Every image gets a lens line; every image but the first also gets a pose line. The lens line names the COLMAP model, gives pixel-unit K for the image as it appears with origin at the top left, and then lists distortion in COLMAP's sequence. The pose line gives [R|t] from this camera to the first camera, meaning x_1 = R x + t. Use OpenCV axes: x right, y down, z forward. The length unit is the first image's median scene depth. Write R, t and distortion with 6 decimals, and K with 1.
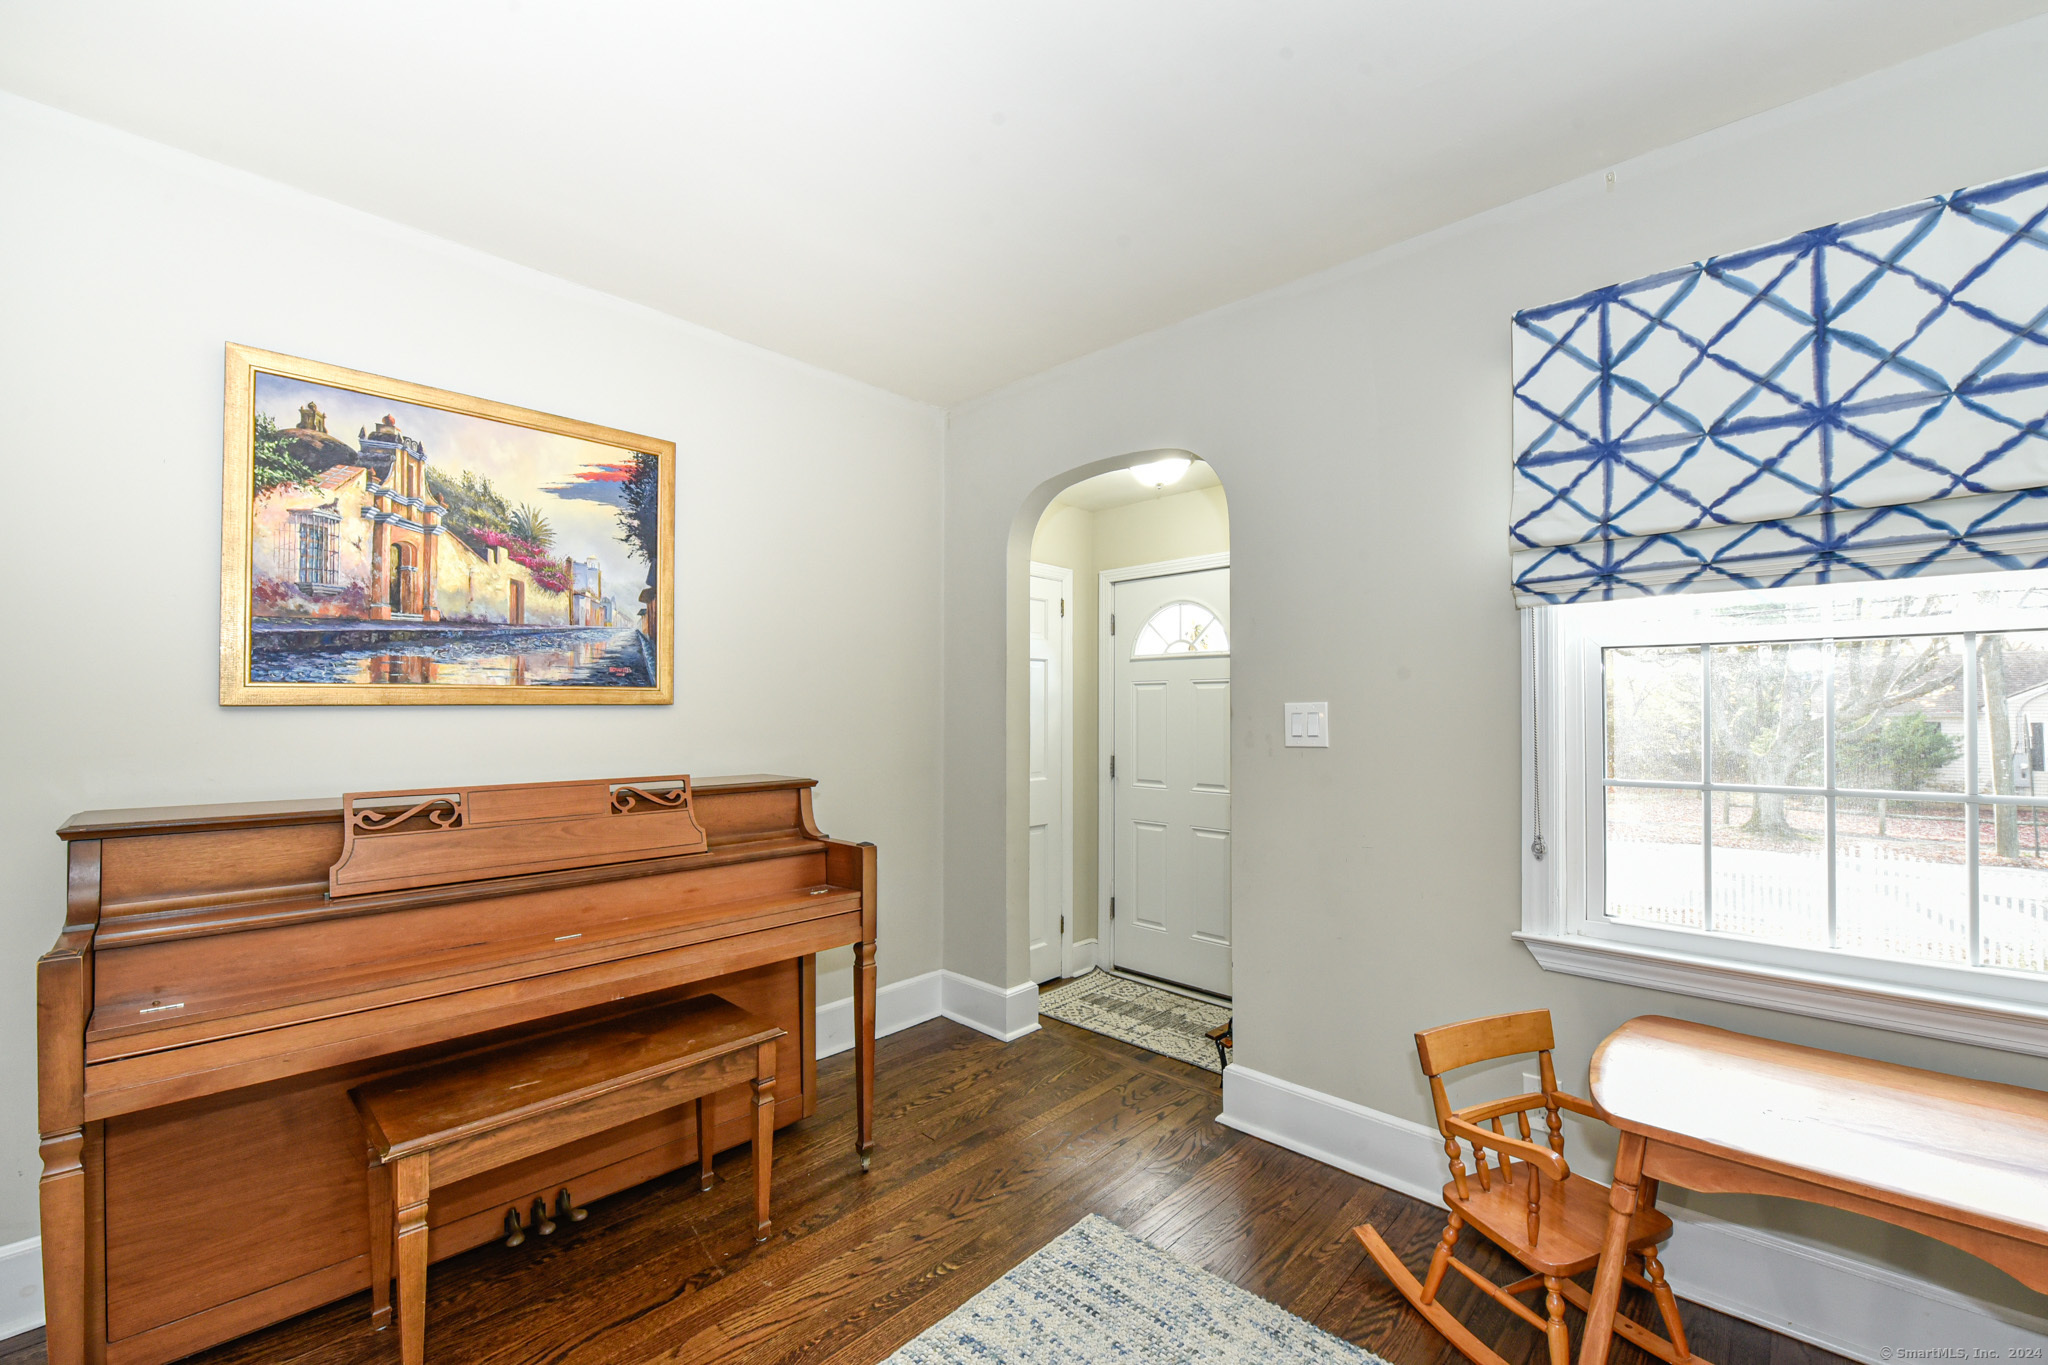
lens RADIAL K [[844.9, 0, 1028.0], [0, 844.9, 692.9], [0, 0, 1]] dist [-0.022646, -0.000207]
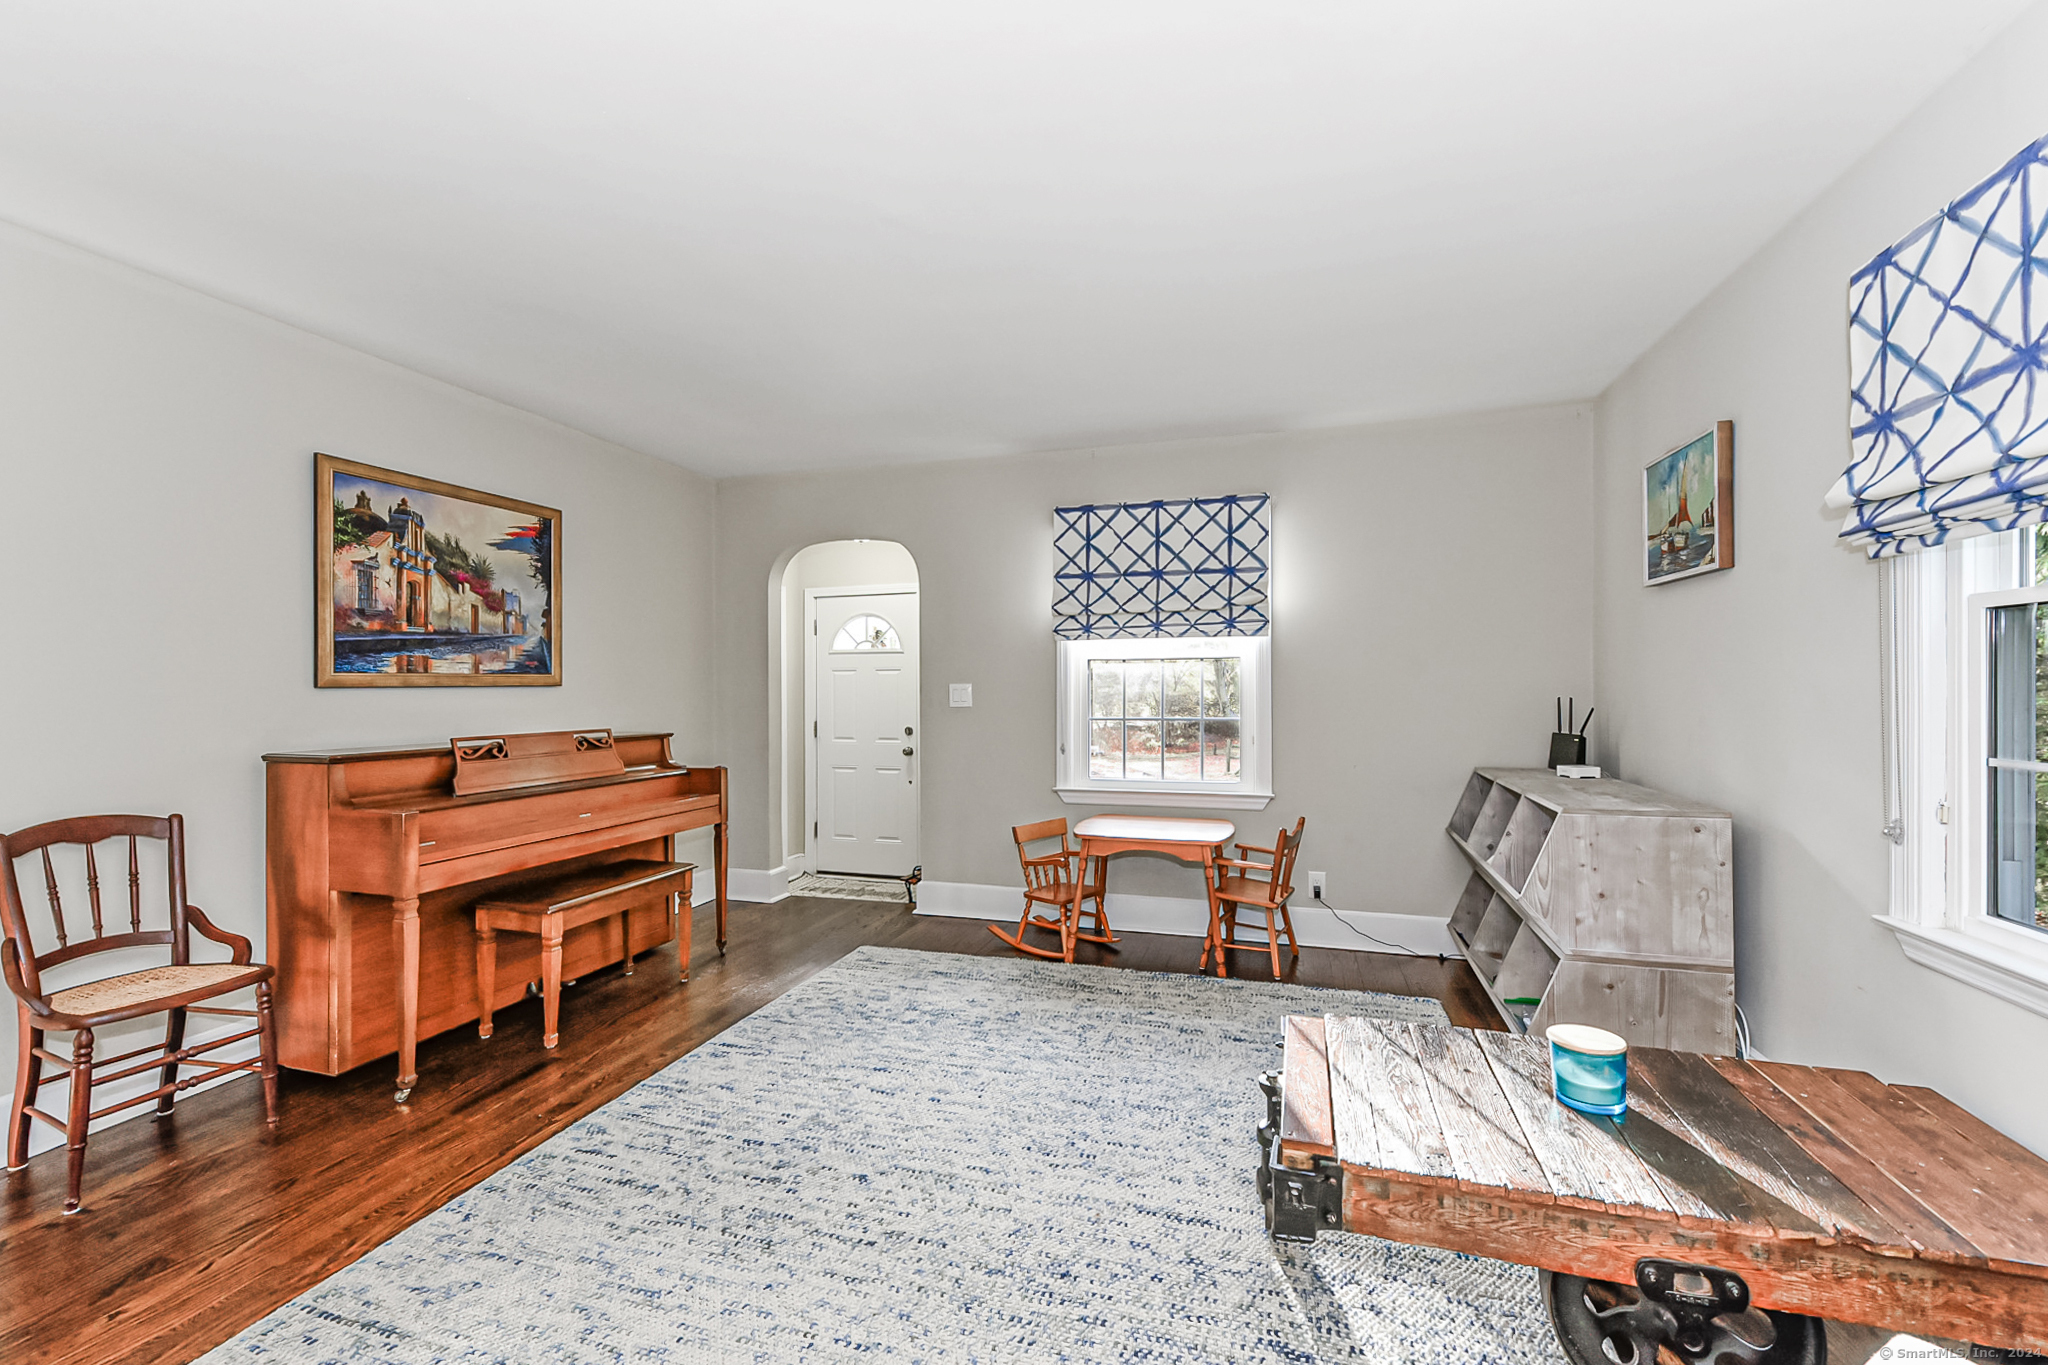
lens RADIAL K [[844.9, 0, 1028.0], [0, 844.9, 692.9], [0, 0, 1]] dist [-0.022646, -0.000207]
pose [[0.901923, -0.006777, 0.431843, -0.396182], [-0.003880, 0.999709, 0.023792, -0.015853], [-0.431879, -0.023134, 0.901635, -0.878390]]
